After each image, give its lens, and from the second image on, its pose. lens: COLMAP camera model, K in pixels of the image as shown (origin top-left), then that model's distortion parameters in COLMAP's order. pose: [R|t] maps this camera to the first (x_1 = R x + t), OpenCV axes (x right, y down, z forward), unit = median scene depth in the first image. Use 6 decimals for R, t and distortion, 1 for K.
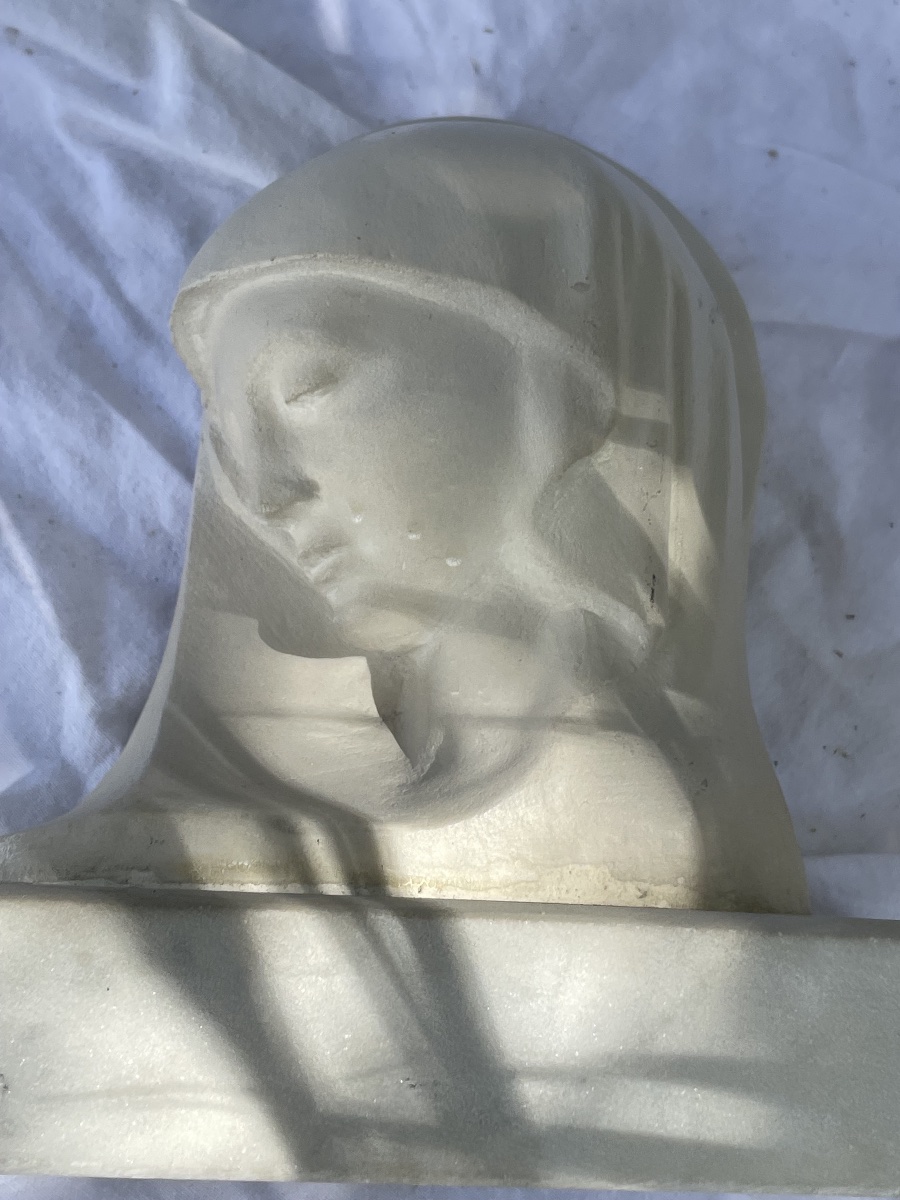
lens RADIAL K [[1865.5, 0, 453.4], [0, 1865.5, 592.1], [0, 0, 1]] dist [0.038088, 0.000000]
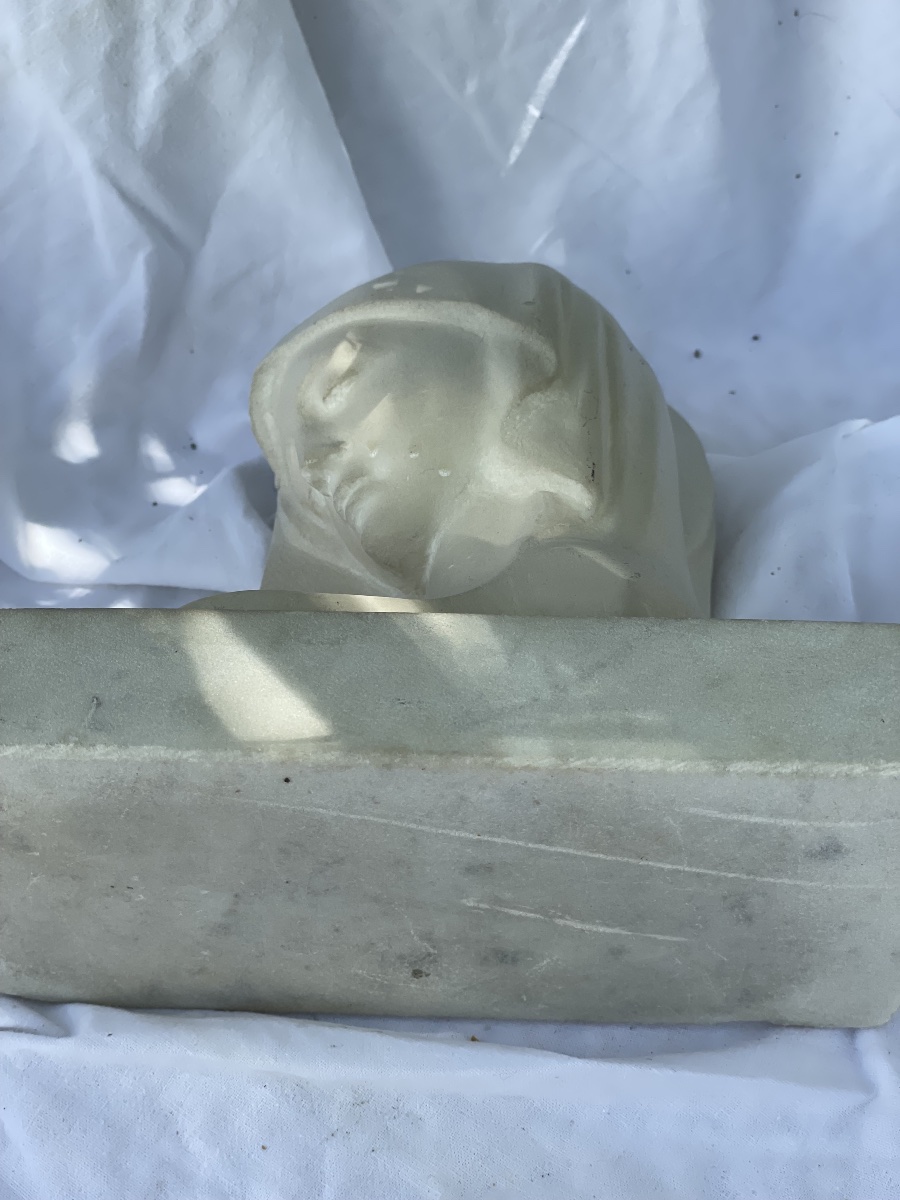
lens RADIAL K [[1840.3, 0, 426.2], [0, 1840.3, 605.4], [0, 0, 1]] dist [0.000182, 0.000000]
pose [[0.991220, -0.087851, -0.098817, 0.109066], [0.033991, 0.891544, -0.451656, 0.664748], [0.127778, 0.444332, 0.886703, -0.131432]]
